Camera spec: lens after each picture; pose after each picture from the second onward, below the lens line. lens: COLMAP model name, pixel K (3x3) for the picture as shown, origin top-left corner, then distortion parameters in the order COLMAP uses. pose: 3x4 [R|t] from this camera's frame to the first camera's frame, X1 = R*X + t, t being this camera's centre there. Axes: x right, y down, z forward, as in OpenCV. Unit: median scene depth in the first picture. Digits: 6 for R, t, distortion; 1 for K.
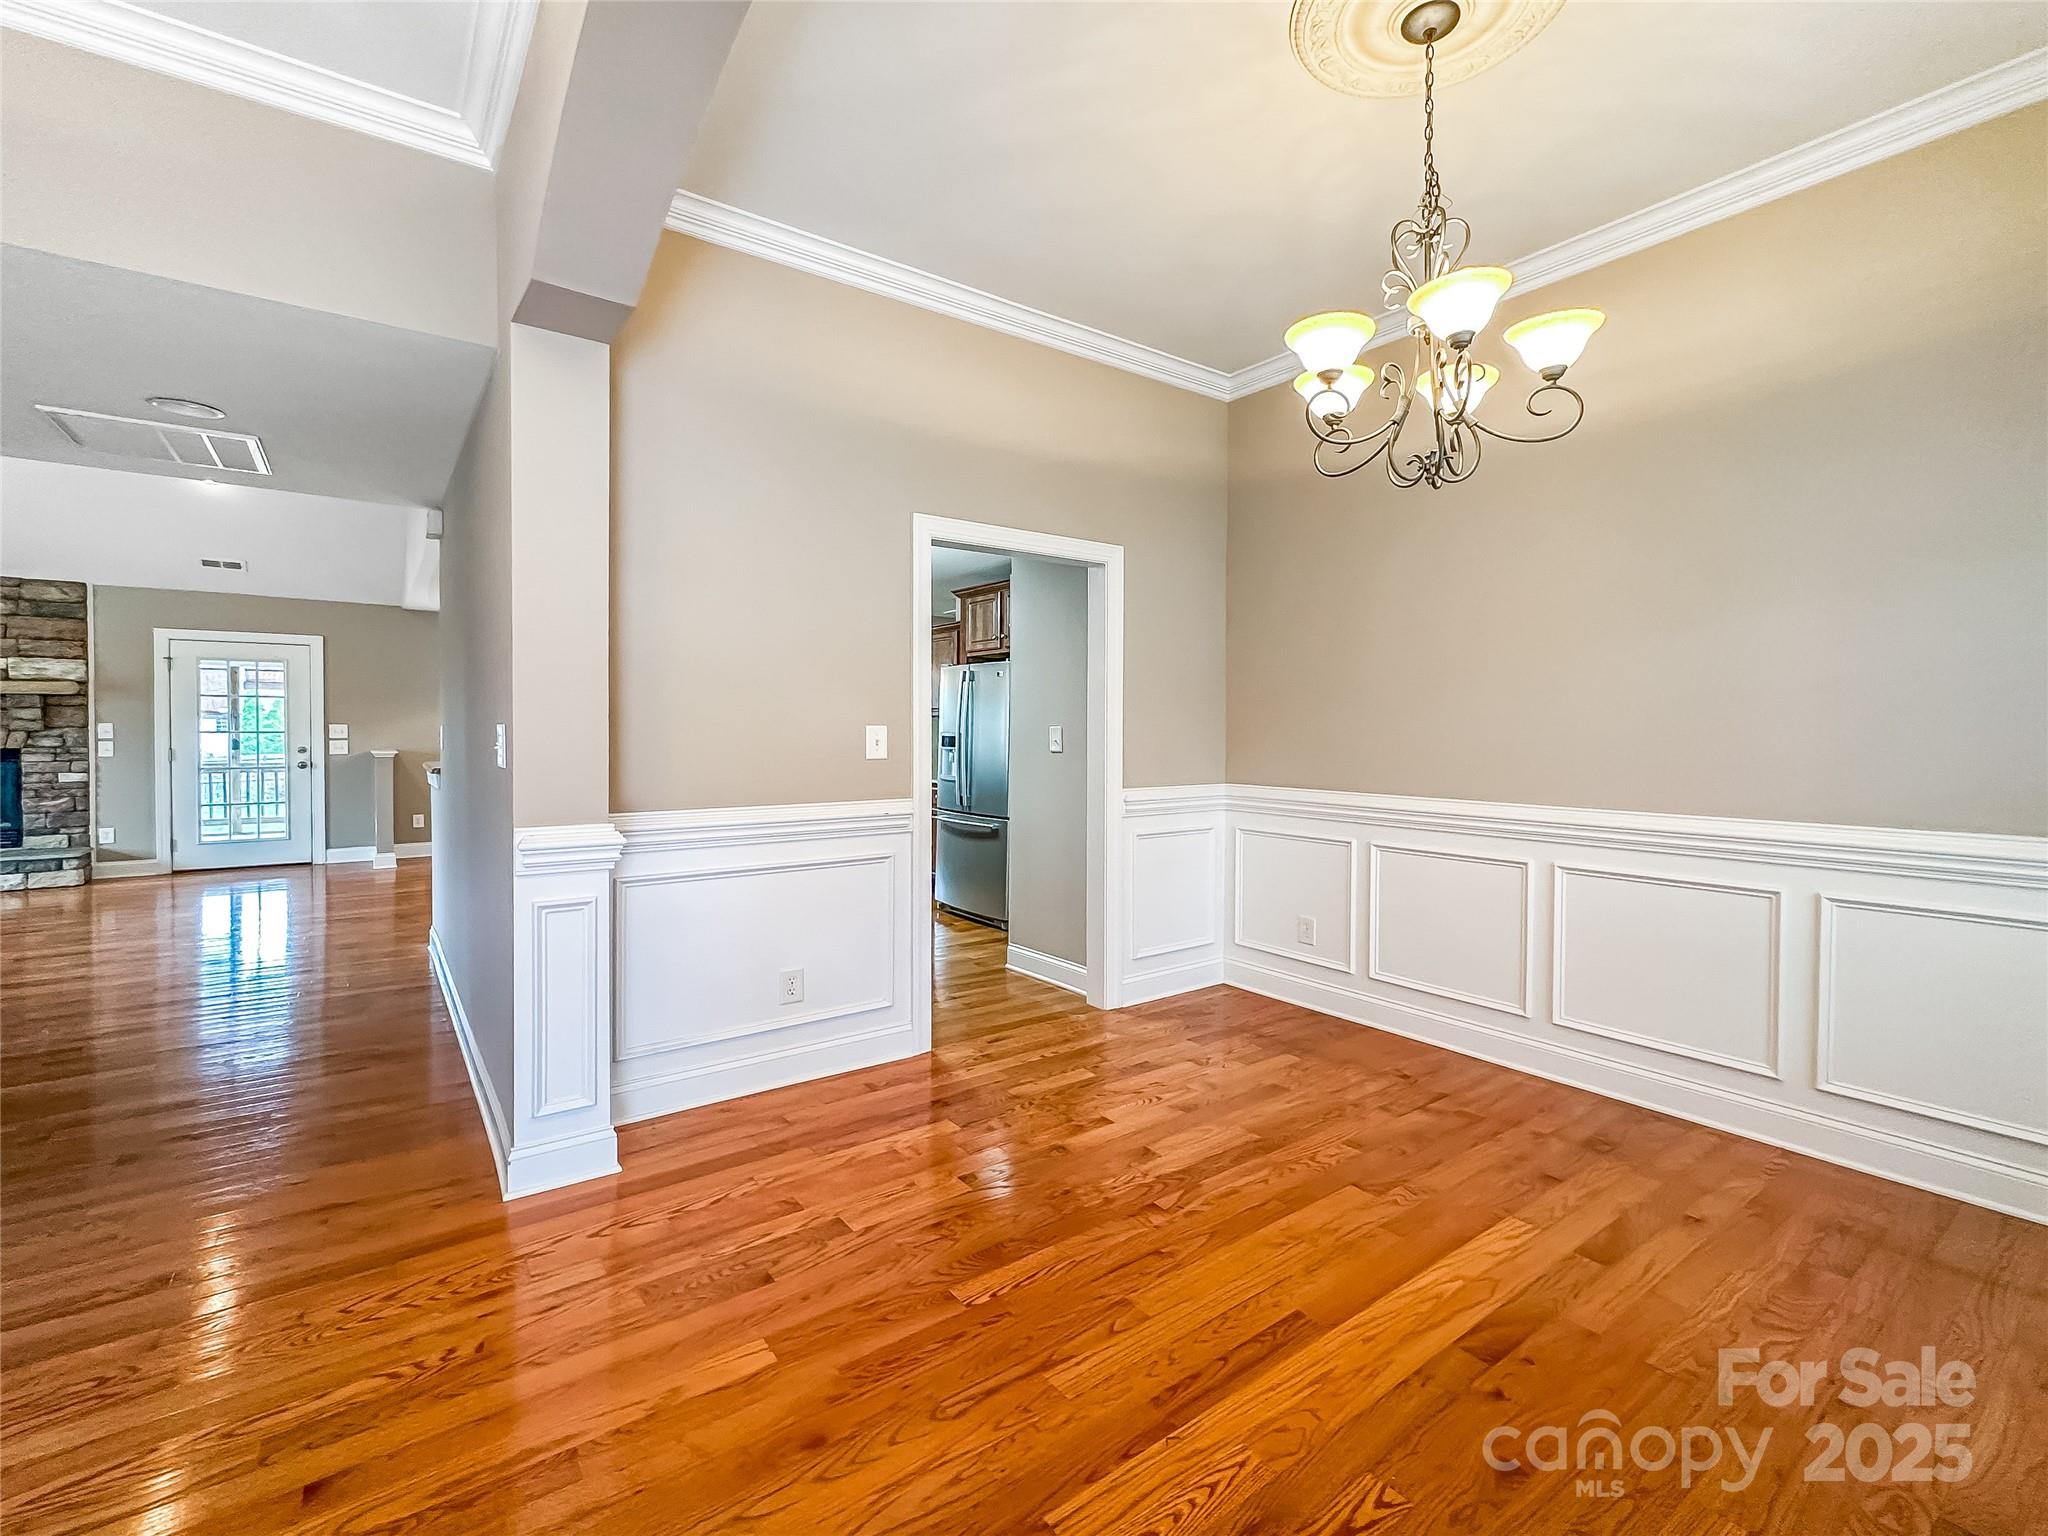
lens RADIAL K [[846.9, 0, 1051.7], [0, 846.9, 748.6], [0, 0, 1]] dist [-0.002387, 0.000065]
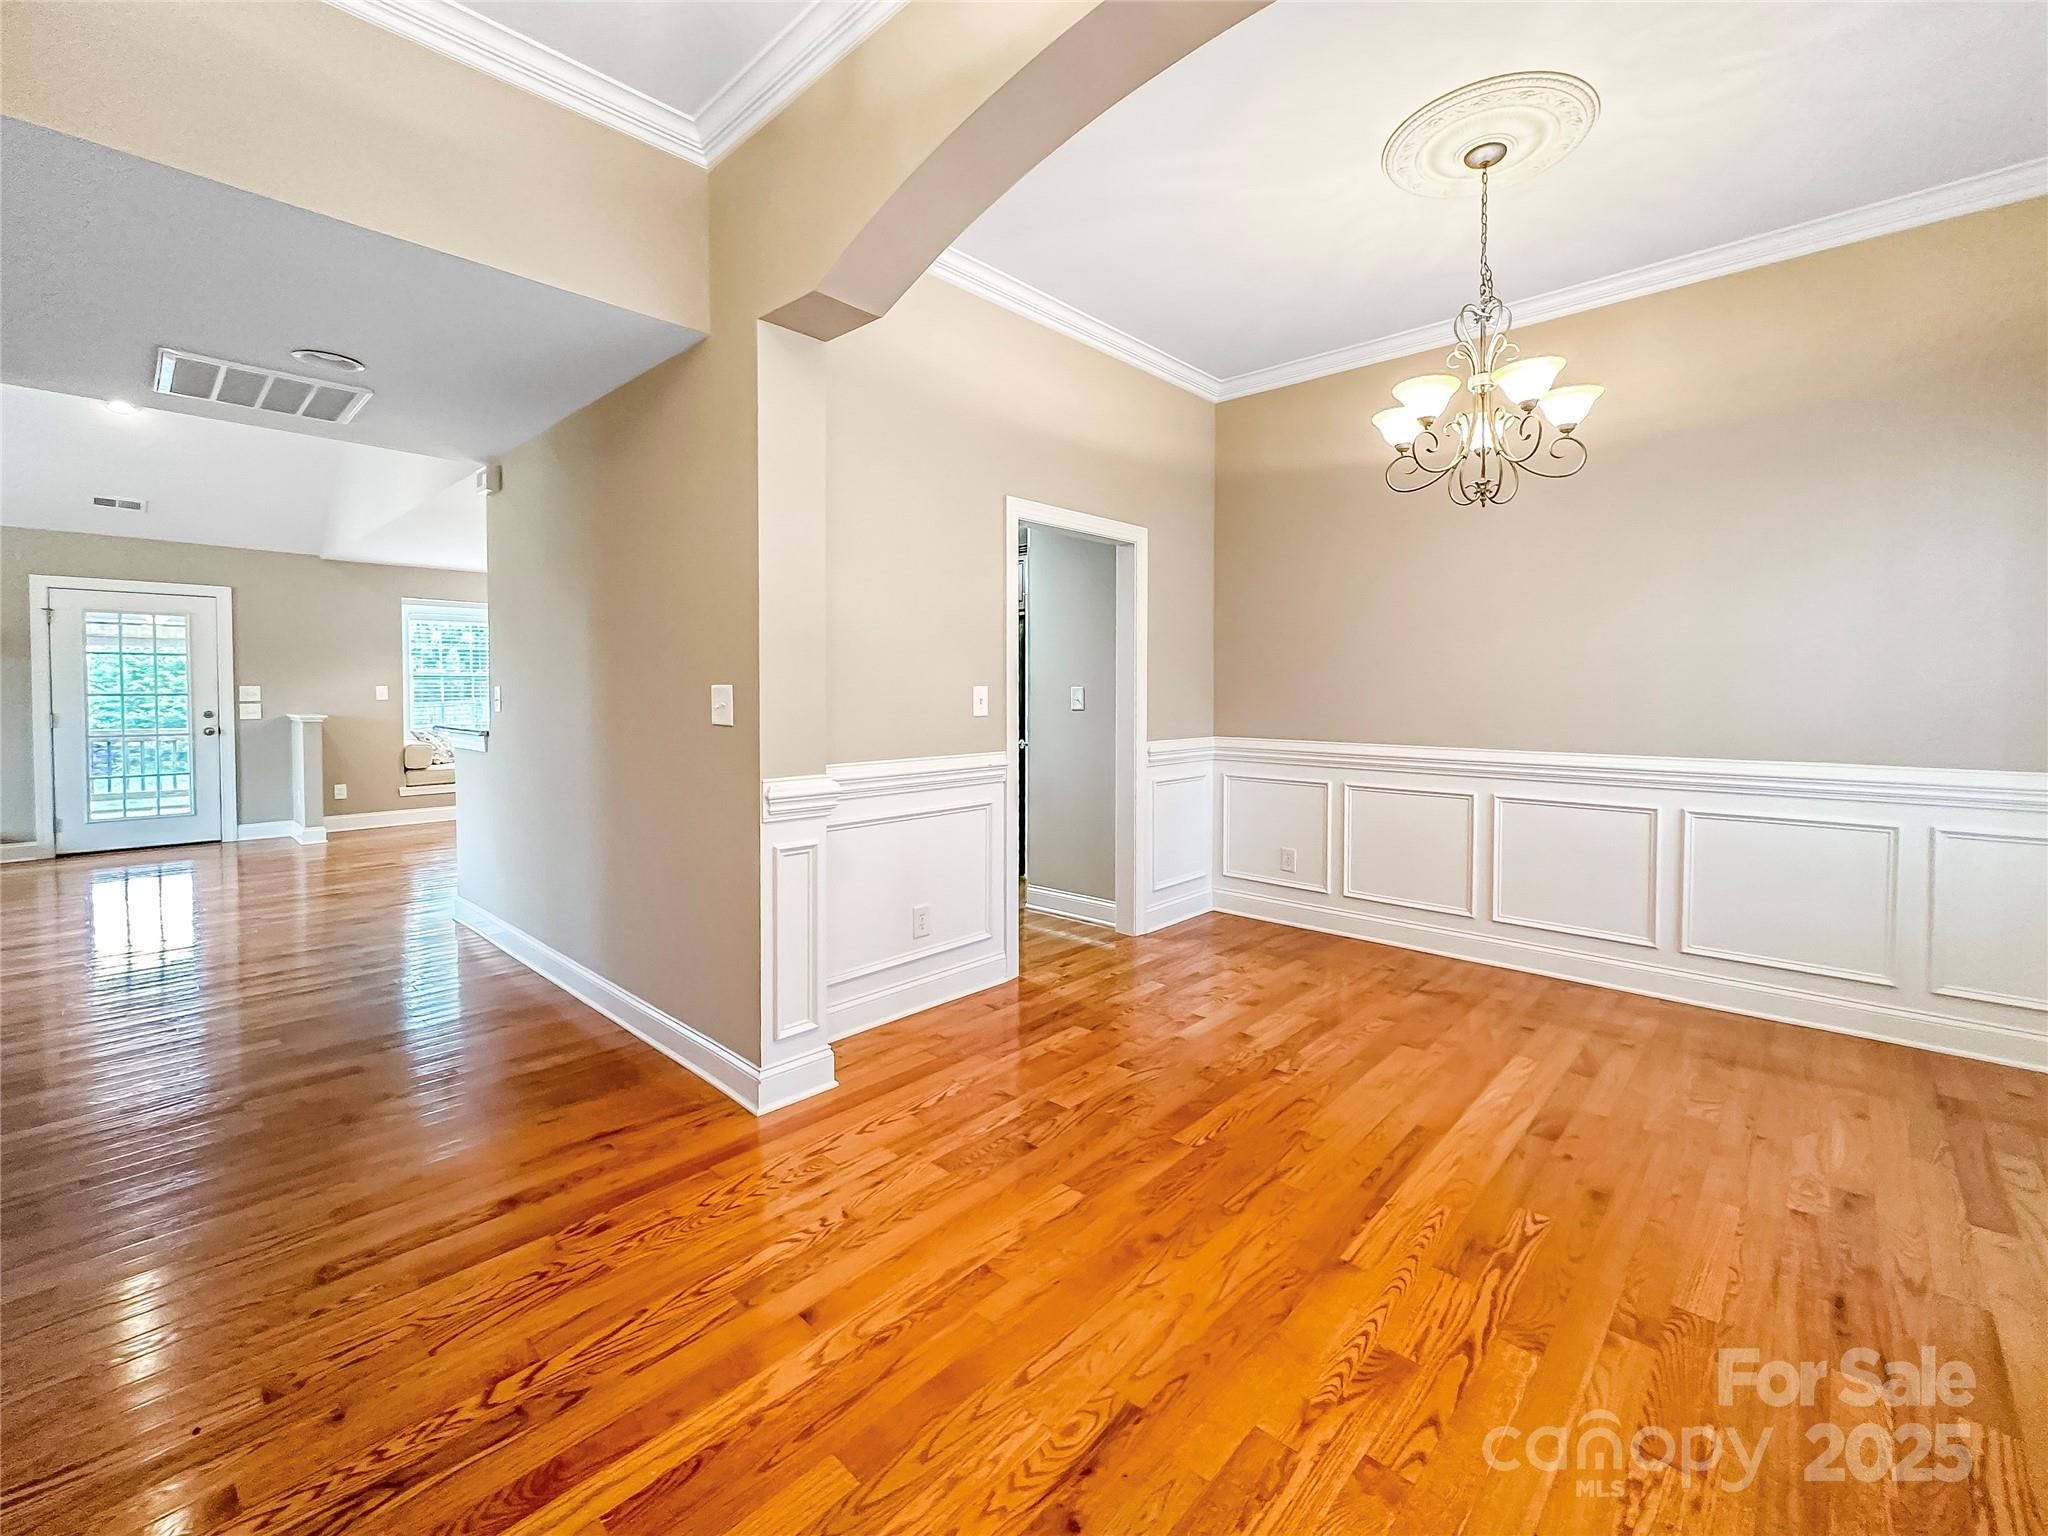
lens RADIAL K [[829.7, 0, 1099.8], [0, 829.7, 716.9], [0, 0, 1]] dist [-0.004685, 0.001186]
pose [[0.976843, -0.008947, 0.213768, -0.286236], [0.006883, 0.999922, 0.010397, 0.002922], [-0.213845, -0.008685, 0.976829, -0.098651]]
